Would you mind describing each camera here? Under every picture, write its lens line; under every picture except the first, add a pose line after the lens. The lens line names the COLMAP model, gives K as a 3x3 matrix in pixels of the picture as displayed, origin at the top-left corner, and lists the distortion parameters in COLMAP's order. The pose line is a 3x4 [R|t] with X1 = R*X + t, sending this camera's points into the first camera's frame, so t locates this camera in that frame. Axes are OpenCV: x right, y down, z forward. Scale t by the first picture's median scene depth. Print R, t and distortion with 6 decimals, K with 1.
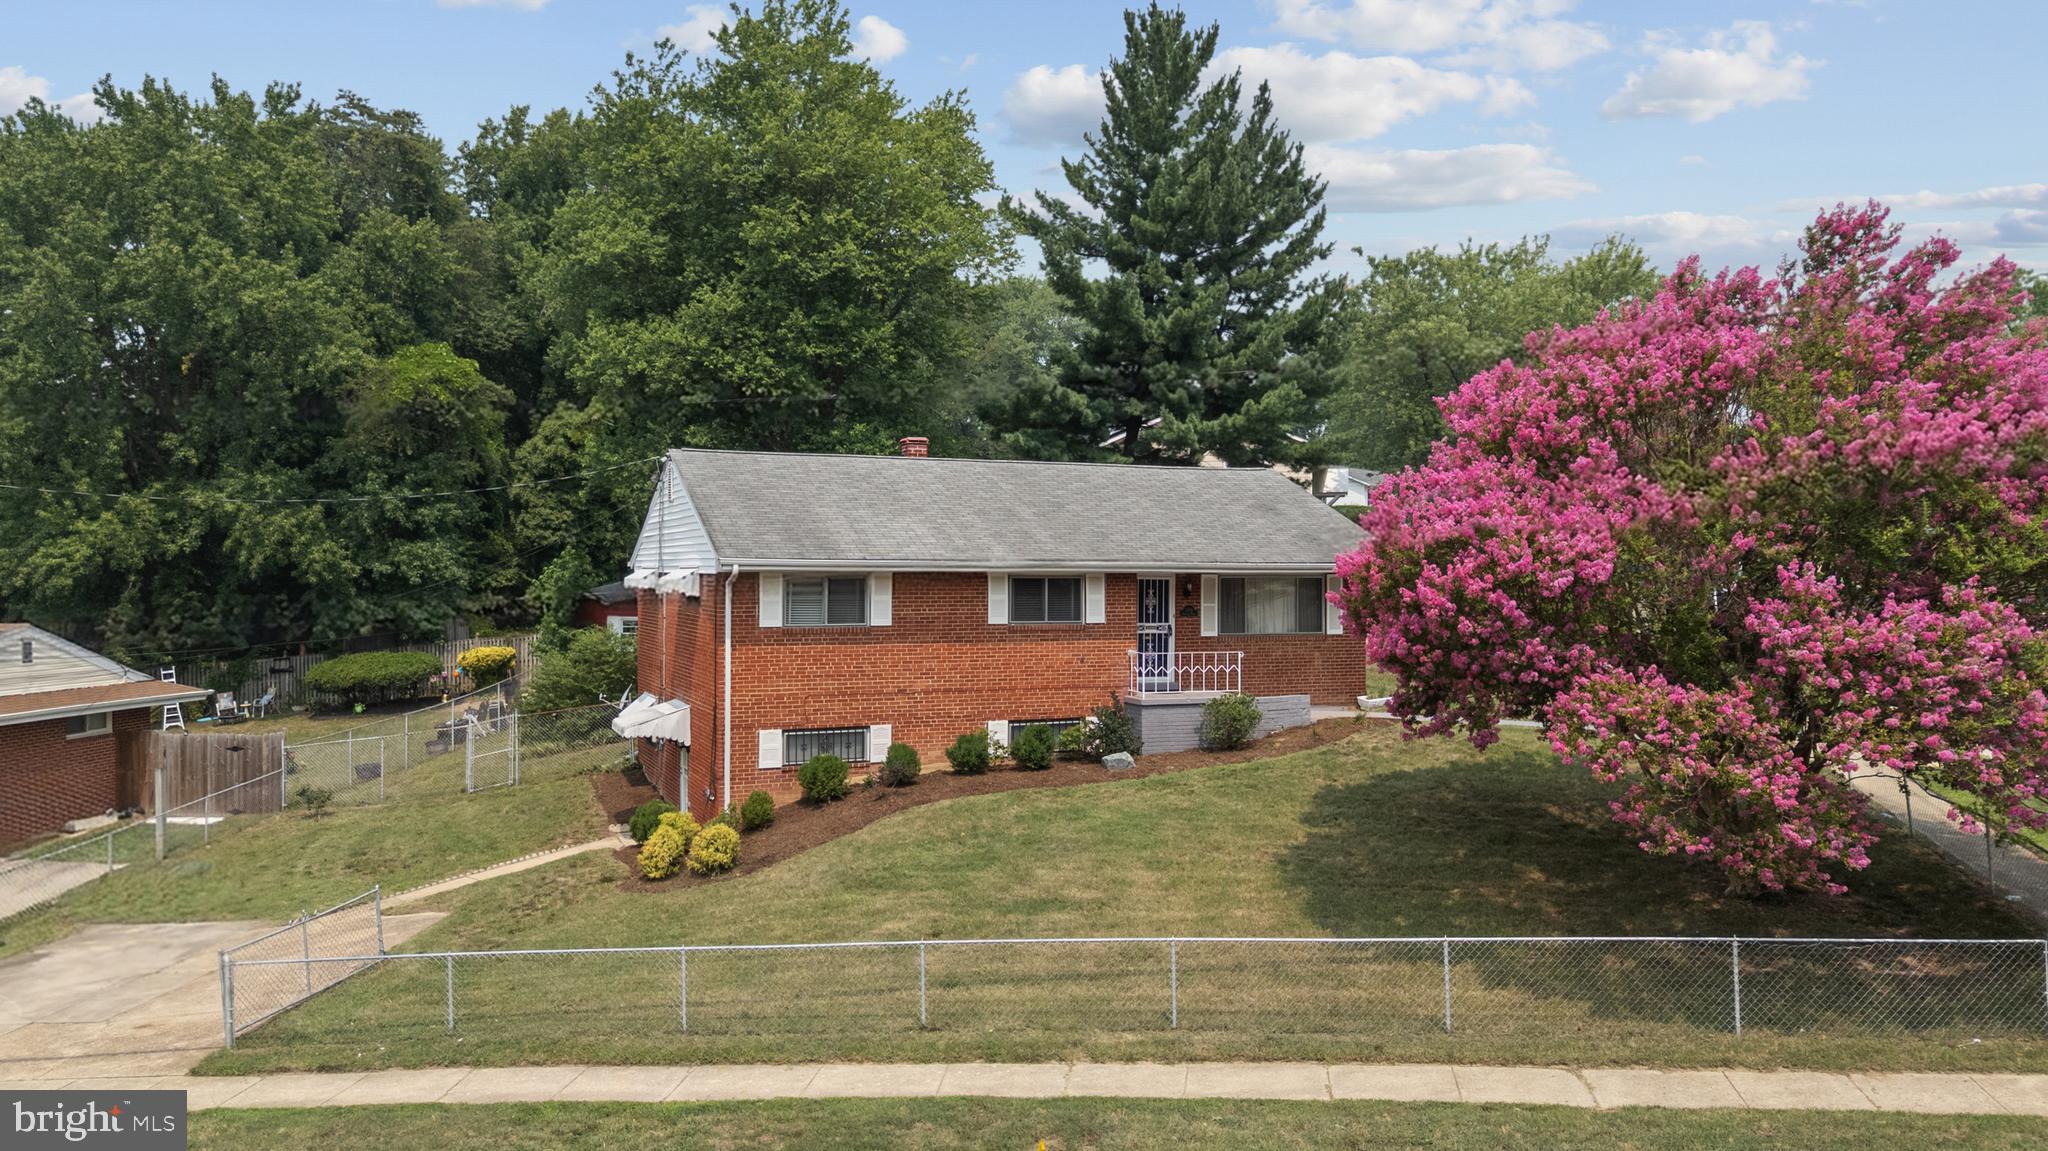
lens RADIAL K [[1438.1, 0, 1024.0], [0, 1438.1, 575.5], [0, 0, 1]] dist [0.166015, -0.175979]
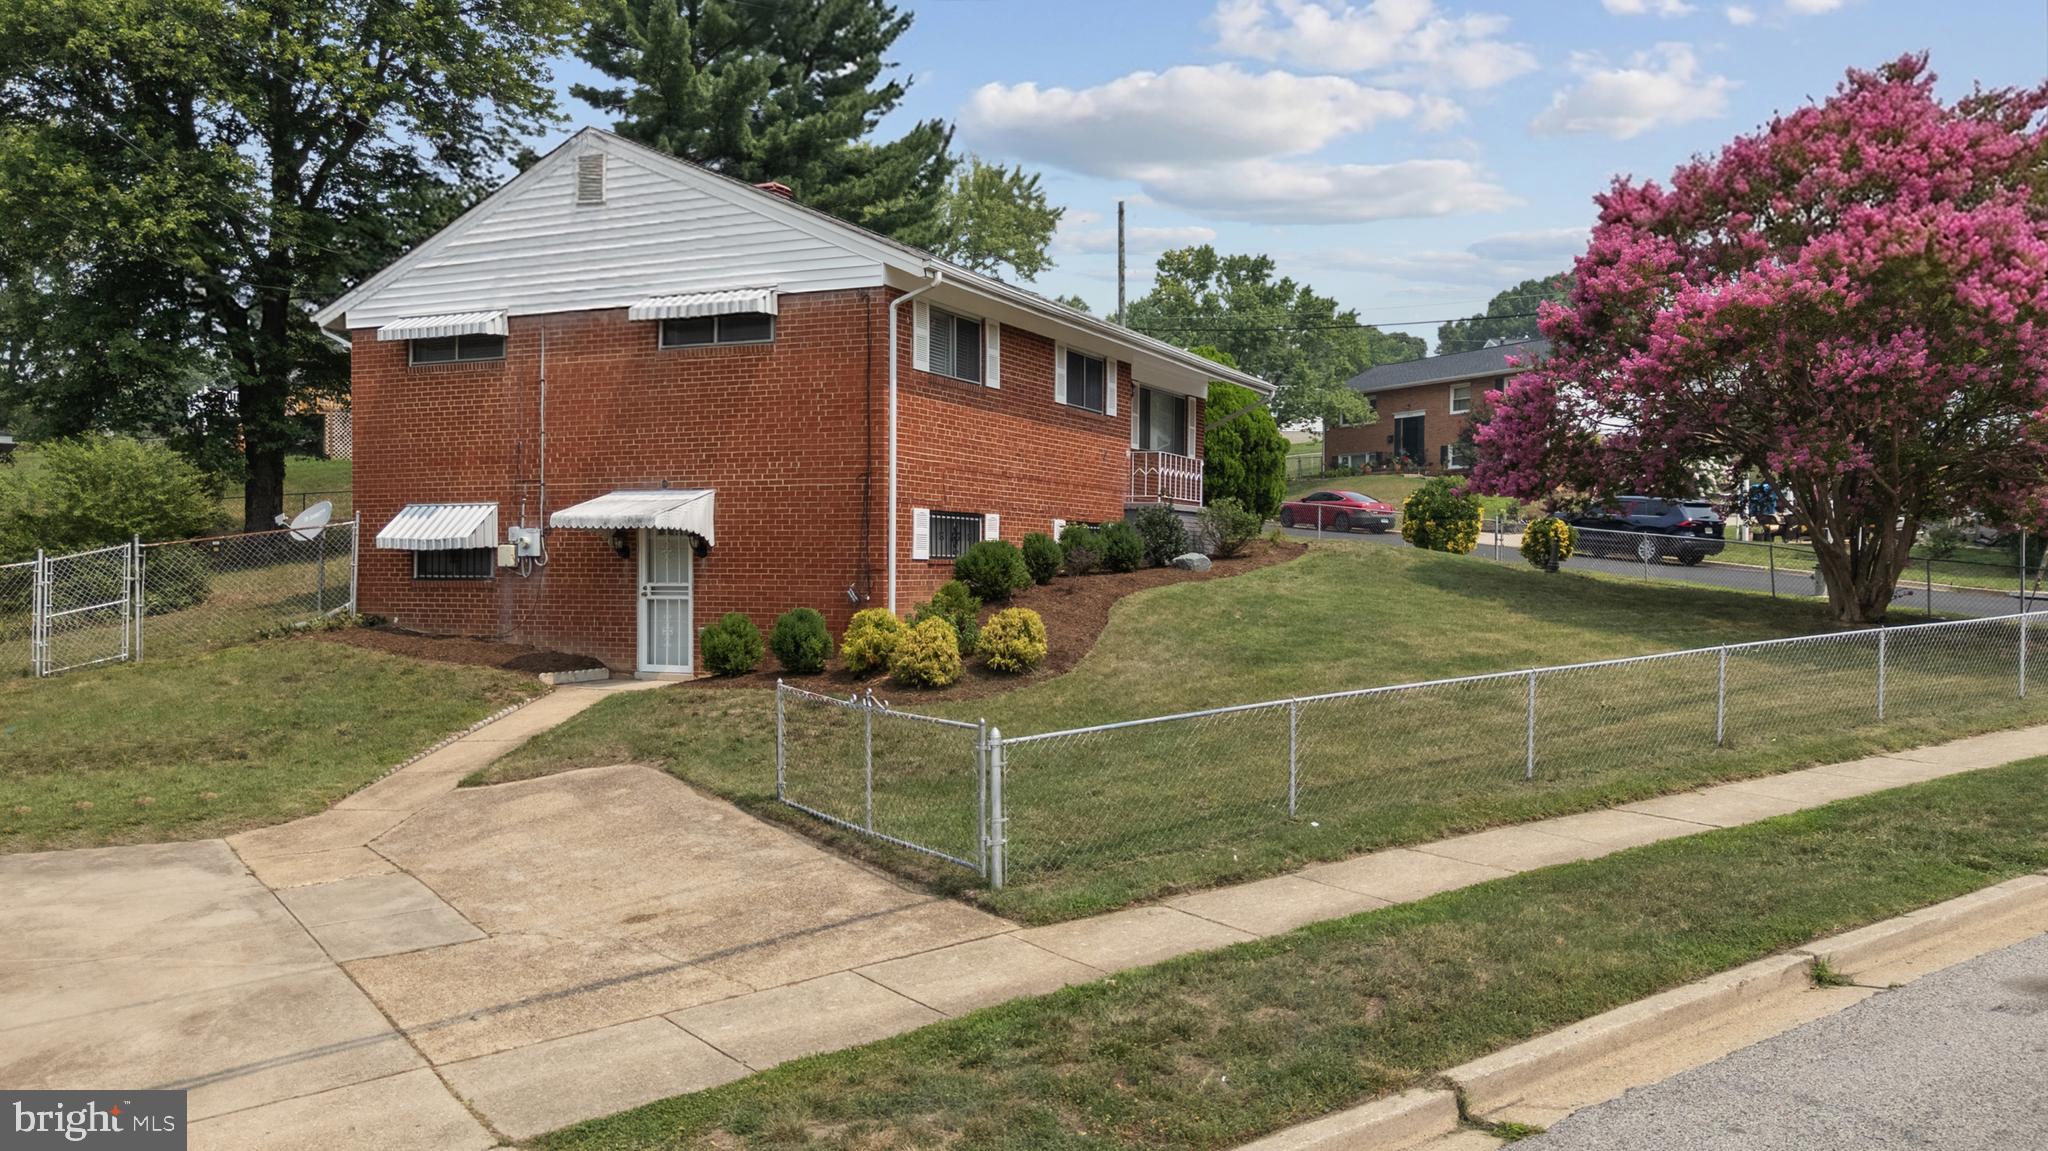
lens RADIAL K [[1438.1, 0, 1024.0], [0, 1438.1, 575.5], [0, 0, 1]] dist [0.166015, -0.175979]
pose [[0.759318, -0.003019, 0.650713, -0.603482], [-0.005719, 0.999920, 0.011314, 0.128969], [-0.650695, -0.012312, 0.759240, 0.389286]]
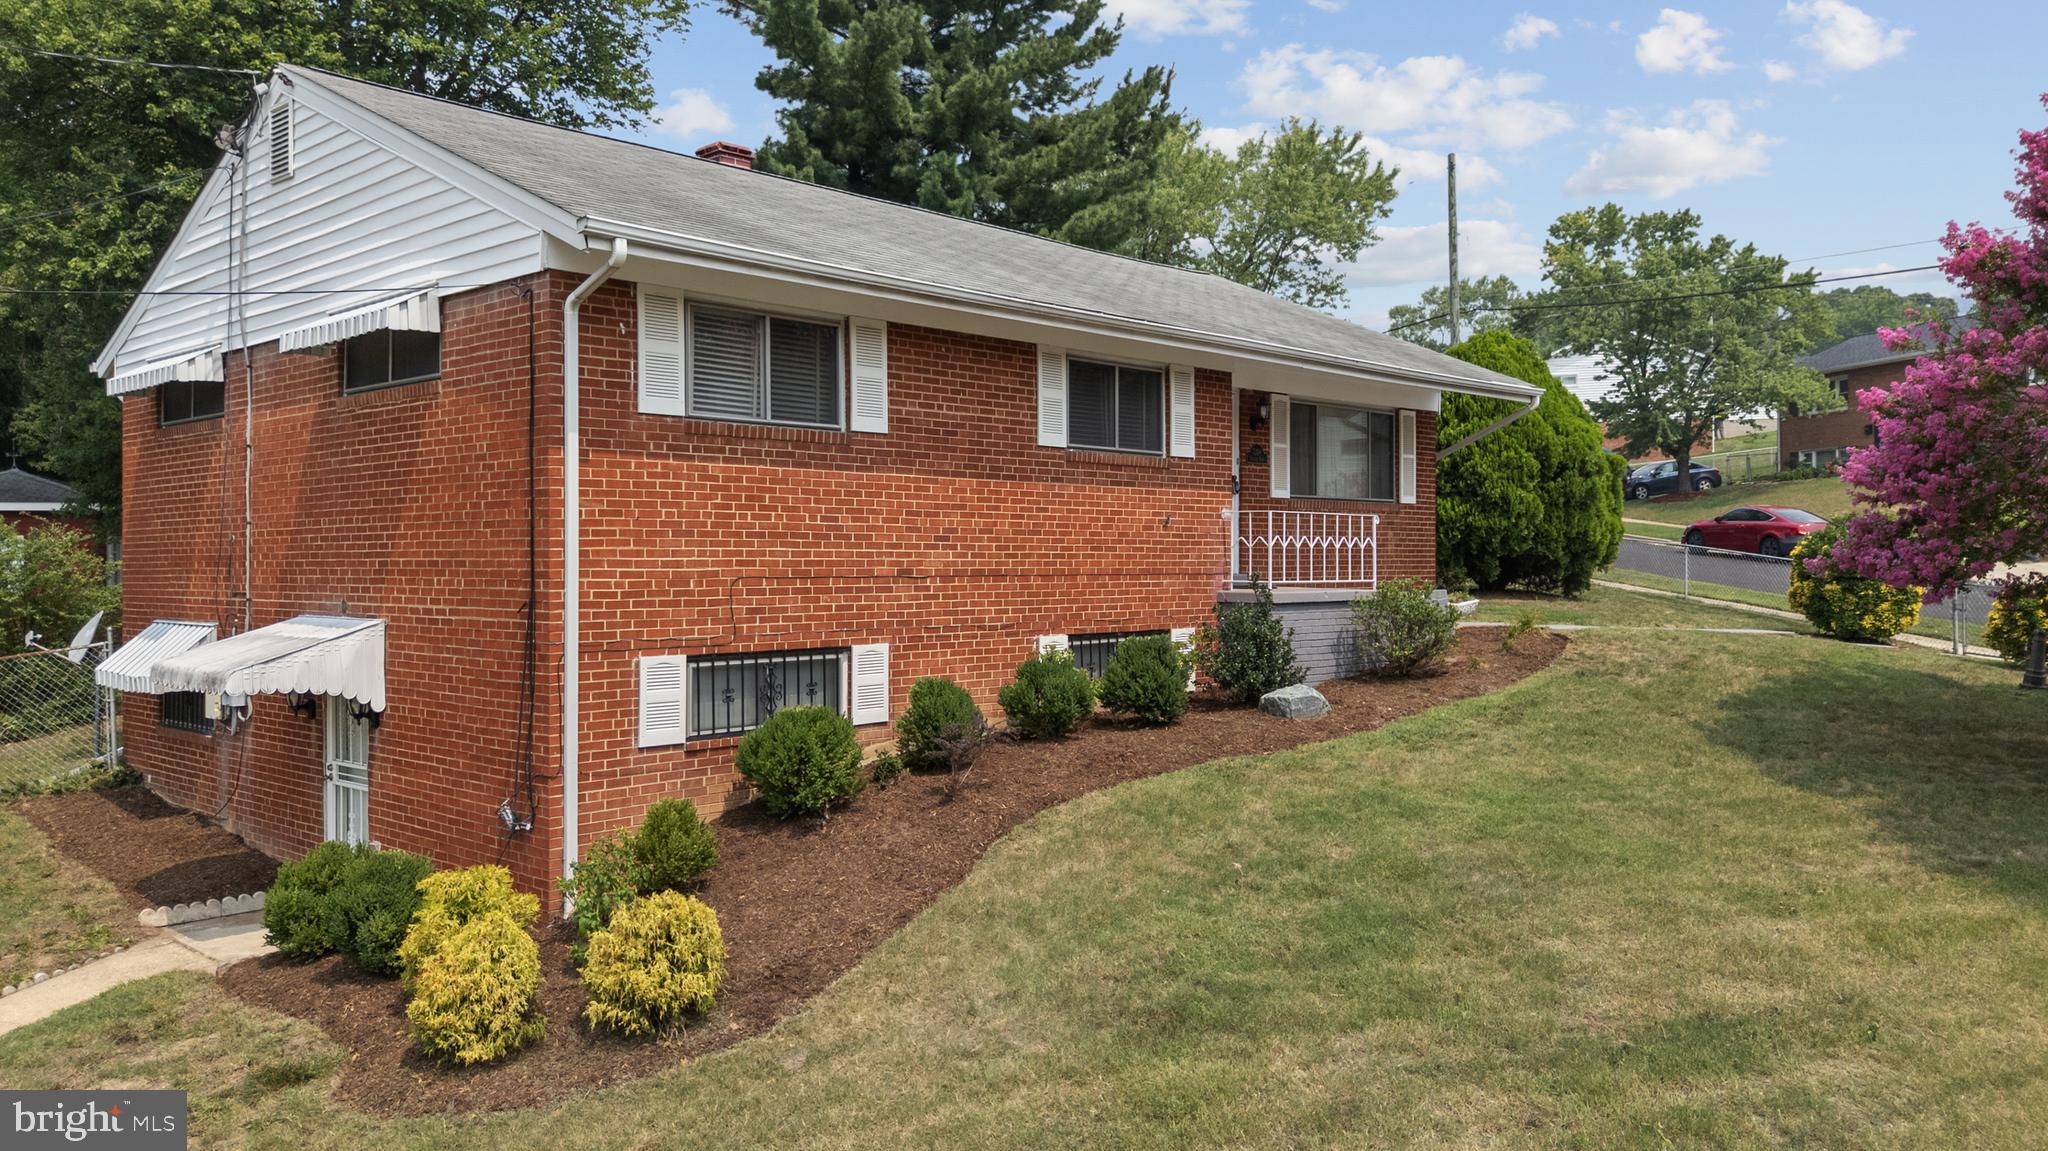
lens RADIAL K [[1463.5, 0, 1037.6], [0, 1463.5, 545.3], [0, 0, 1]] dist [0.044381, -0.001348]
pose [[0.913972, 0.000514, 0.405777, -0.243011], [0.003566, 0.999950, -0.009300, 0.076501], [-0.405762, 0.009947, 0.913925, 0.547199]]
